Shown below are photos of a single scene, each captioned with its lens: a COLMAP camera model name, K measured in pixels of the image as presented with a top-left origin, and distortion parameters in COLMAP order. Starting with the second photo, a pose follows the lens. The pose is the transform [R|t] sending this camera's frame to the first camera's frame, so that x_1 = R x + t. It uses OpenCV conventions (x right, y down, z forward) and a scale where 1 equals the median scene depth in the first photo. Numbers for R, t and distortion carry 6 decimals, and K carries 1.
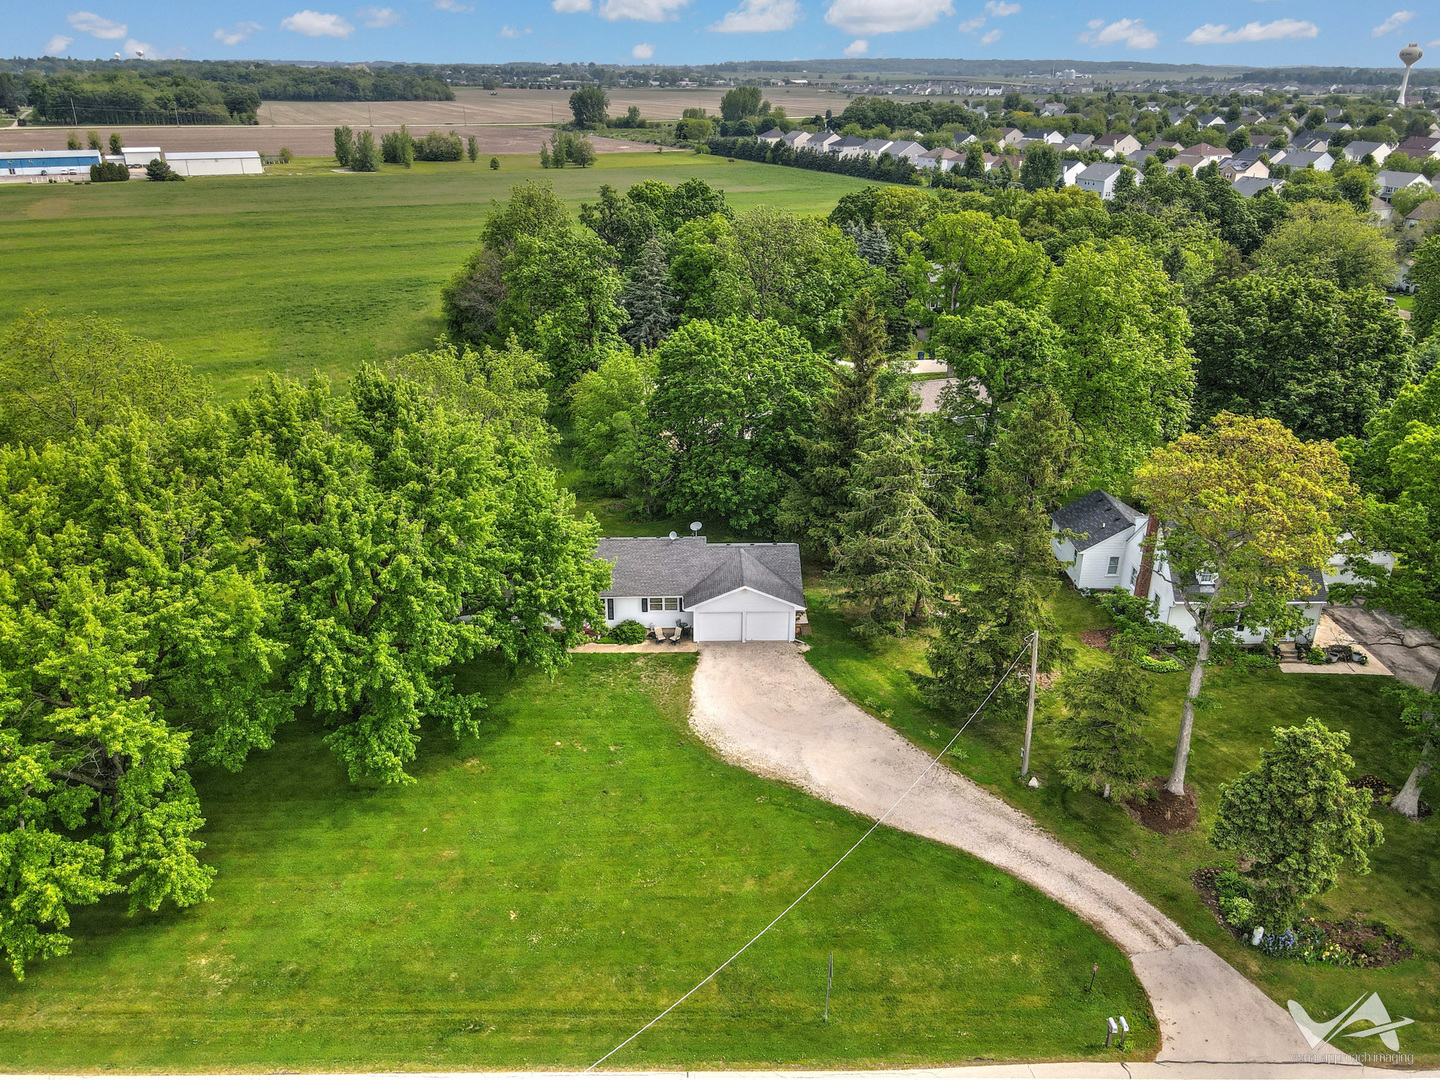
lens RADIAL K [[1116.6, 0, 720.0], [0, 1116.6, 540.0], [0, 0, 1]] dist [-0.042211, 0.122668]
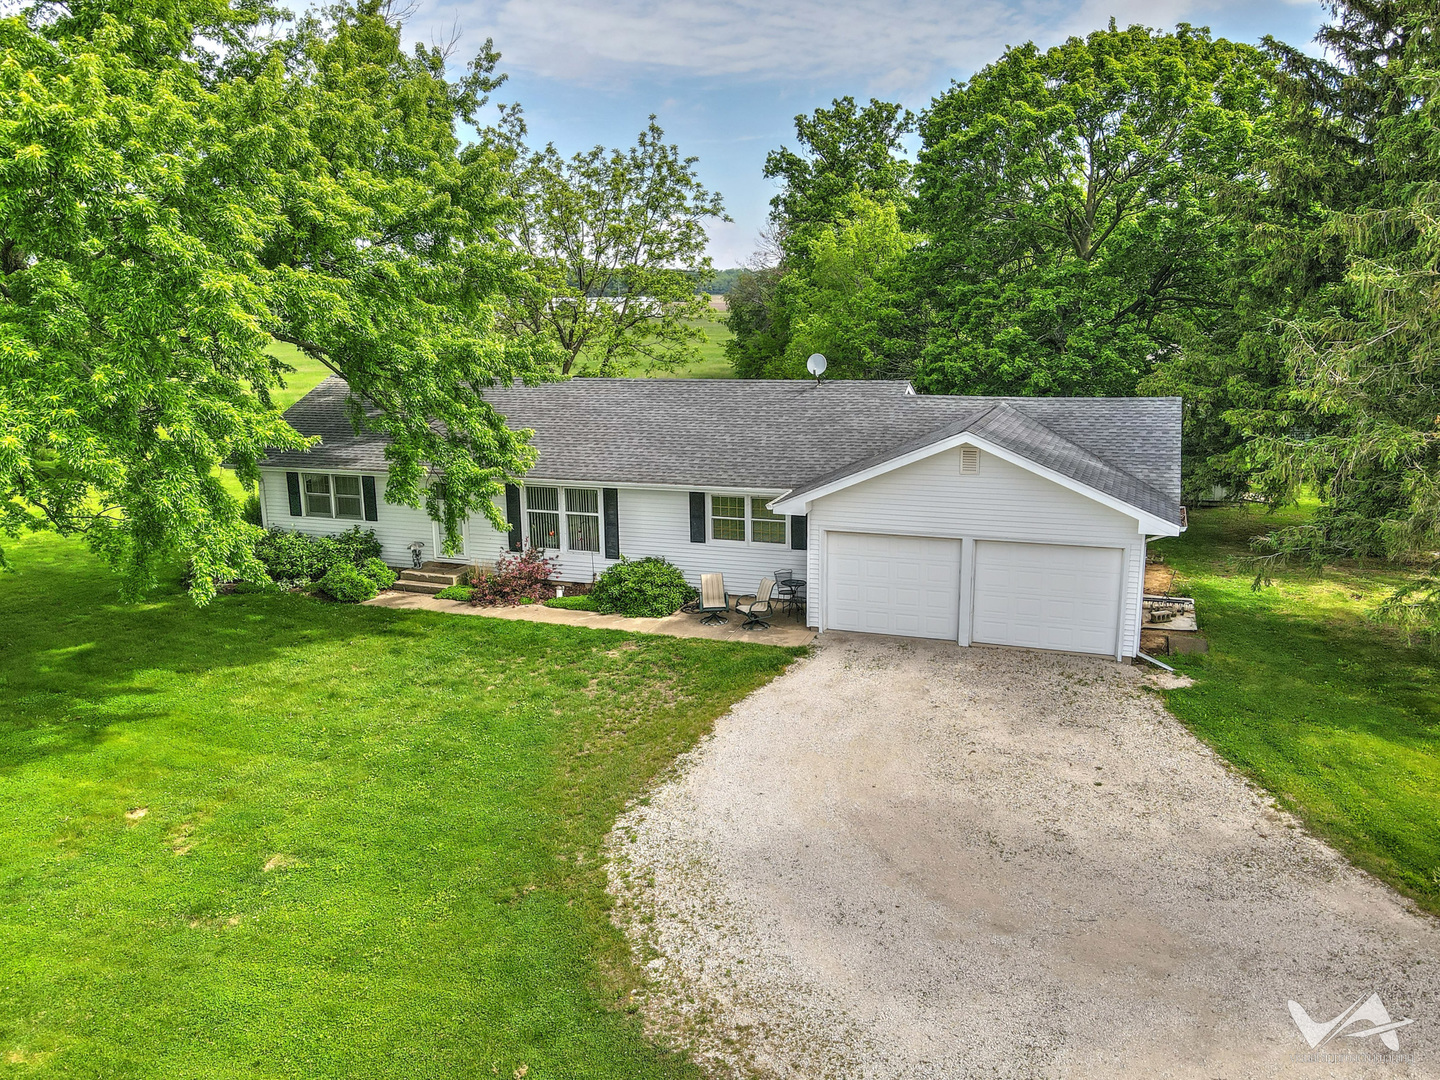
lens RADIAL K [[1116.6, 0, 720.0], [0, 1116.6, 540.0], [0, 0, 1]] dist [-0.042211, 0.122668]
pose [[0.924494, 0.056534, -0.376981, 0.080634], [-0.131385, 0.975602, -0.175897, 0.137931], [0.357839, 0.212145, 0.909366, 0.744932]]
